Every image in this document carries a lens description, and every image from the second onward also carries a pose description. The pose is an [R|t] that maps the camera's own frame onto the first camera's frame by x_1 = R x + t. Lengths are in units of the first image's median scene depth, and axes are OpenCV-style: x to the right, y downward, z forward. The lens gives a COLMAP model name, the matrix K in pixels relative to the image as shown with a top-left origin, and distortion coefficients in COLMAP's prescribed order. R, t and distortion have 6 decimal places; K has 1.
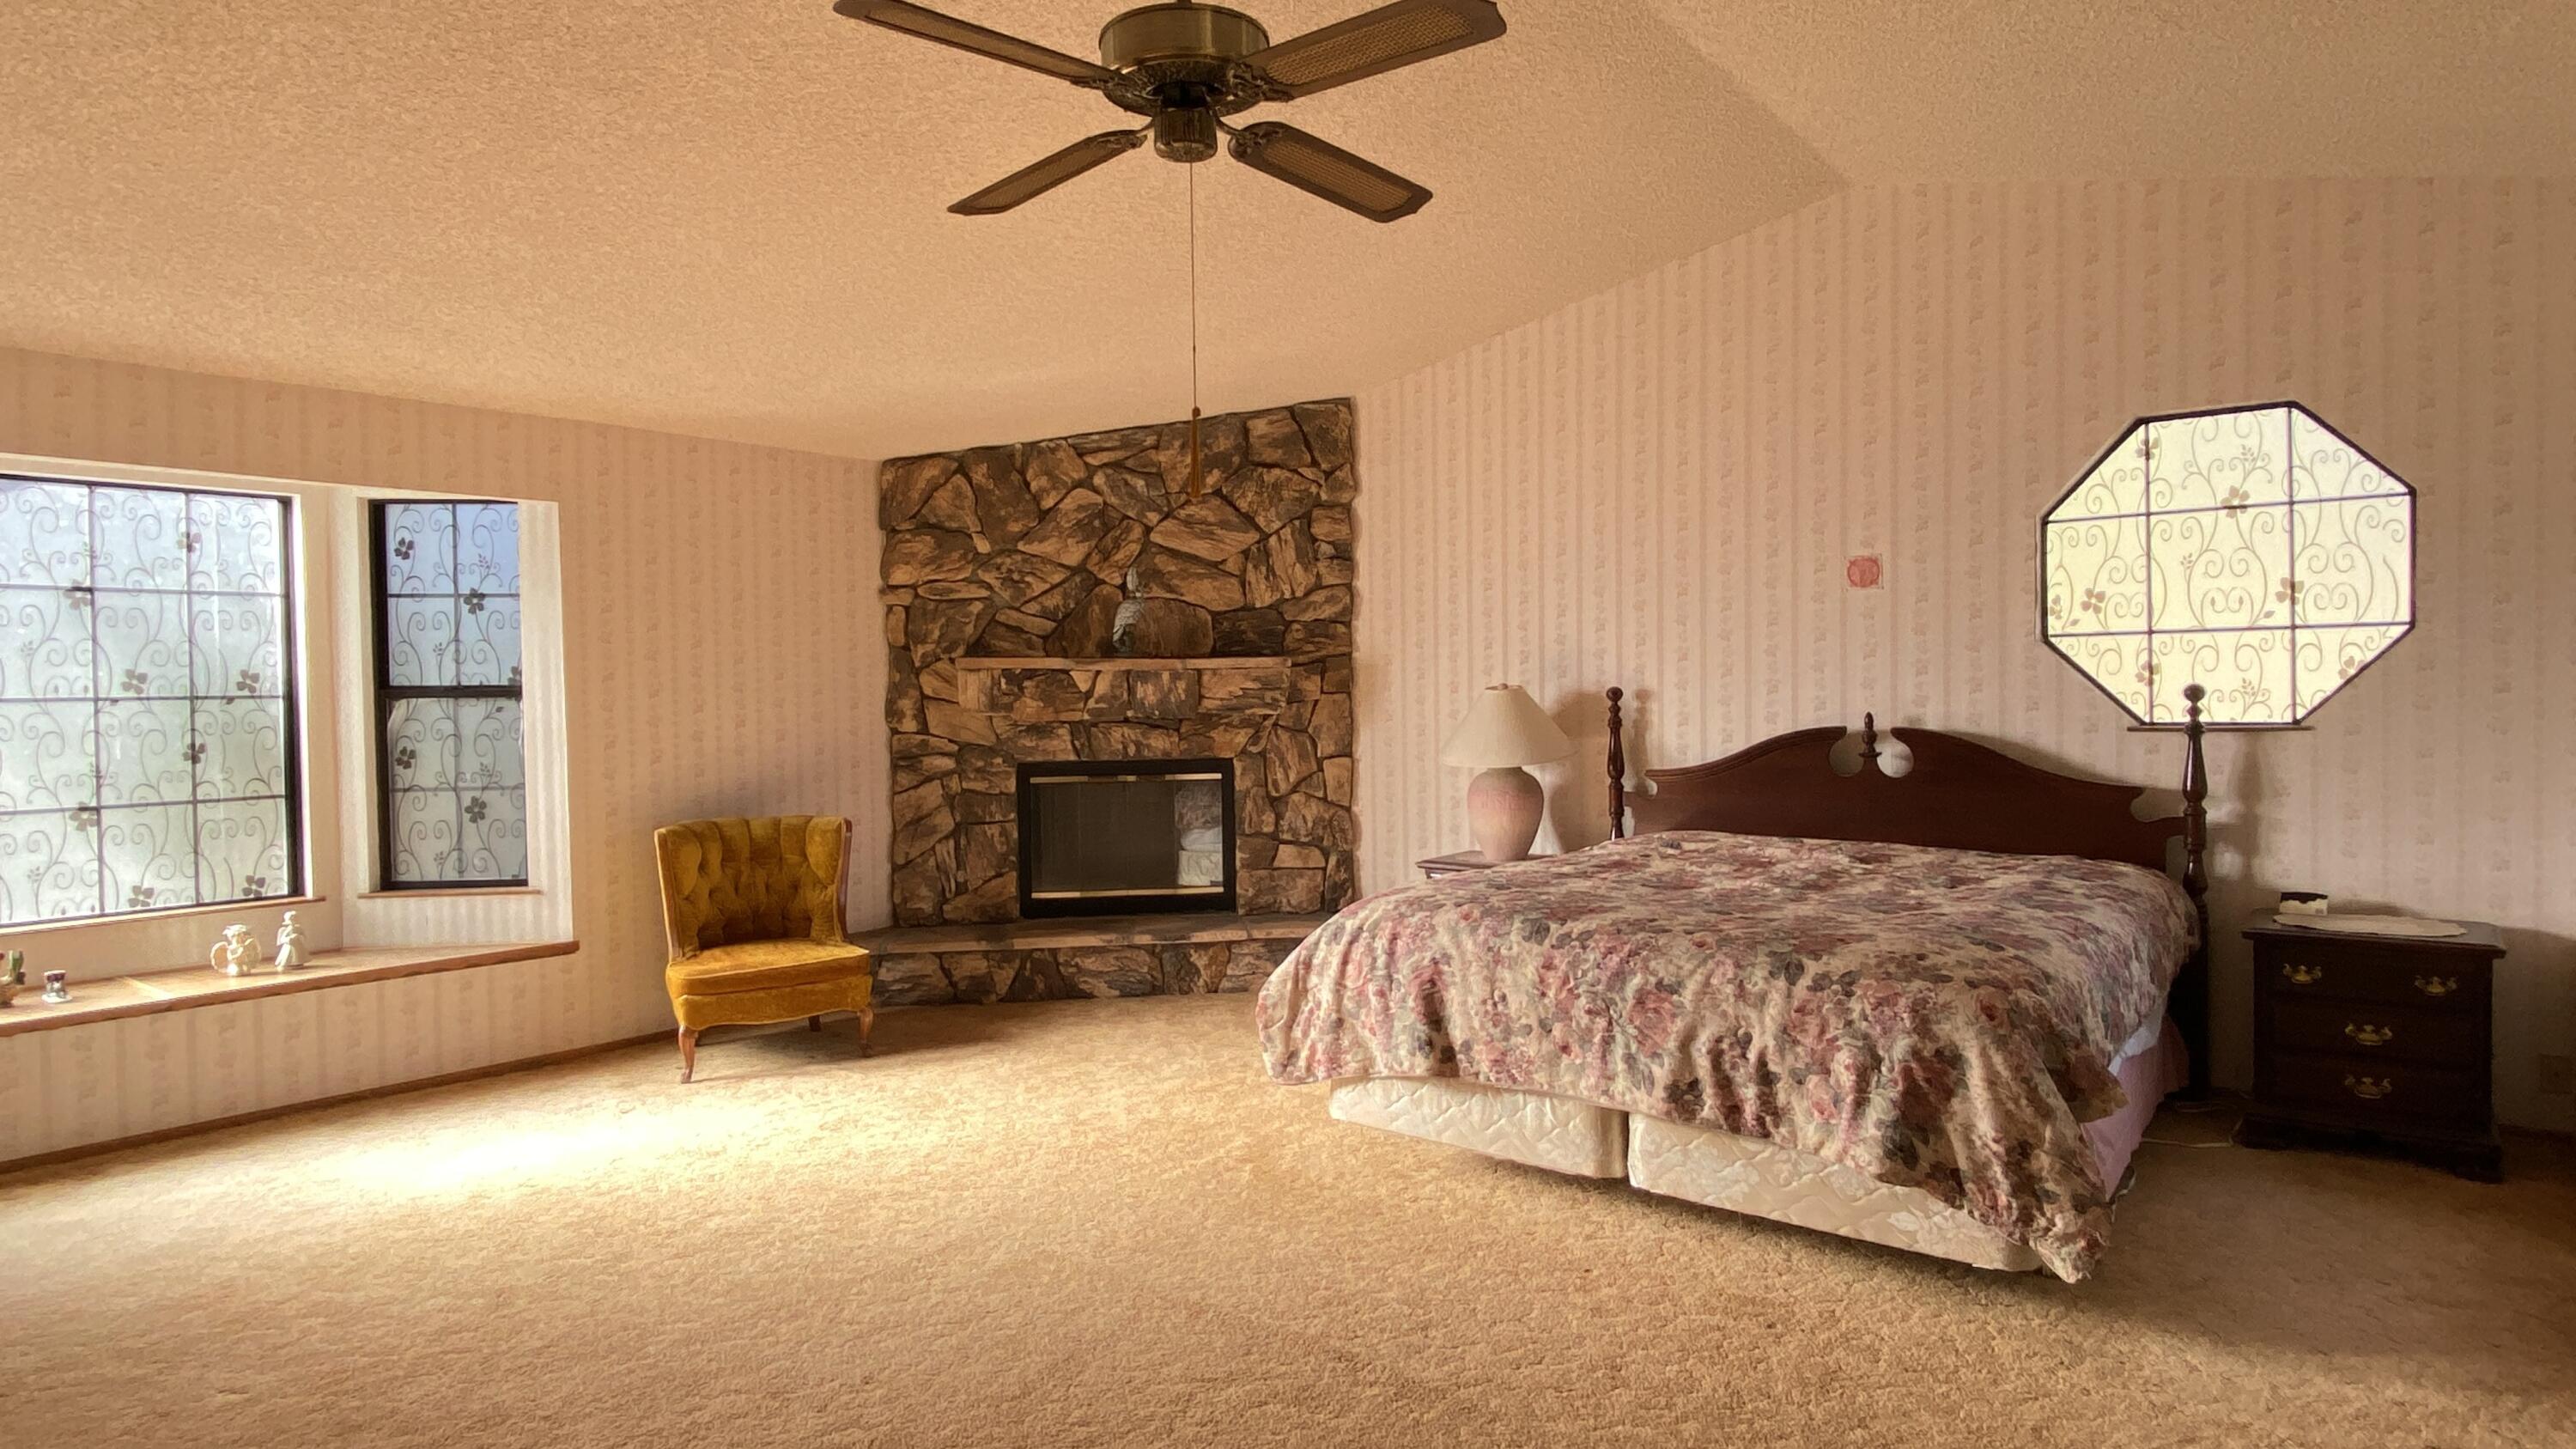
lens RADIAL K [[1443.3, 0, 1288.0], [0, 1443.3, 724.5], [0, 0, 1]] dist [0.094779, -0.112895]
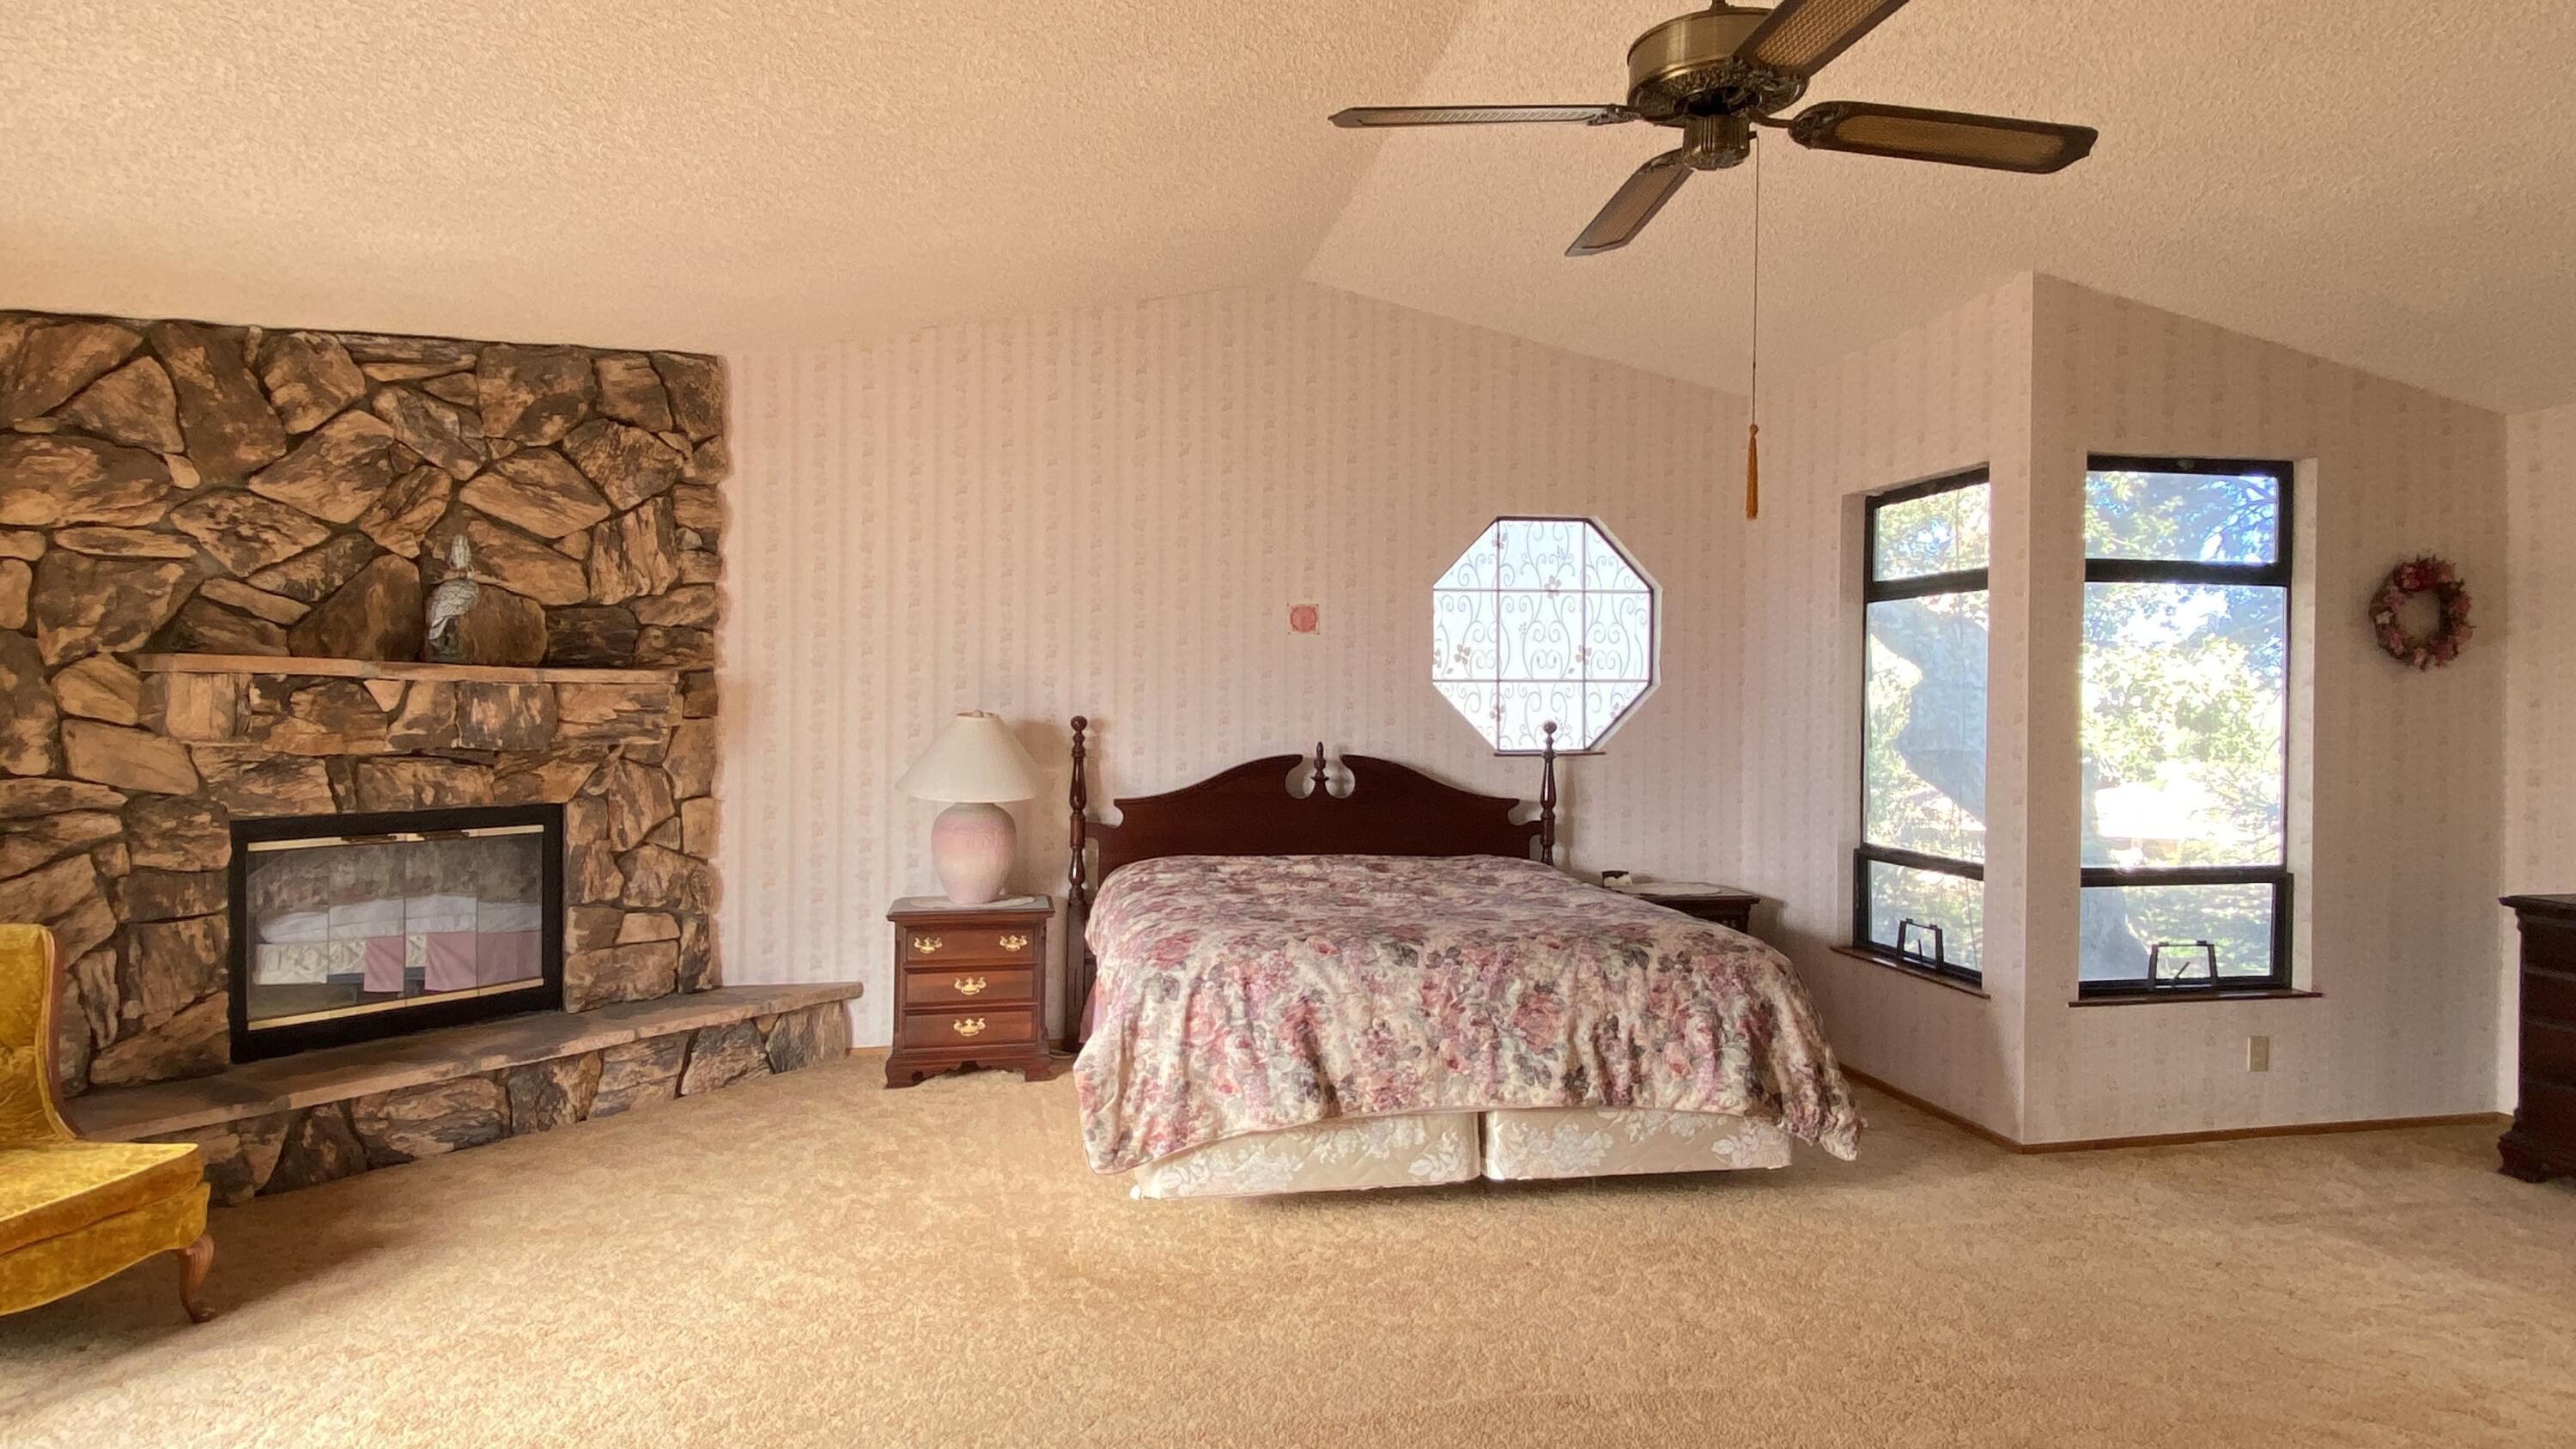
lens RADIAL K [[1443.3, 0, 1288.0], [0, 1443.3, 724.5], [0, 0, 1]] dist [0.094779, -0.112895]
pose [[0.652789, 0.010168, 0.757471, -0.427730], [0.006942, 0.999788, -0.019404, -0.000165], [-0.757508, 0.017926, 0.652580, 0.255973]]
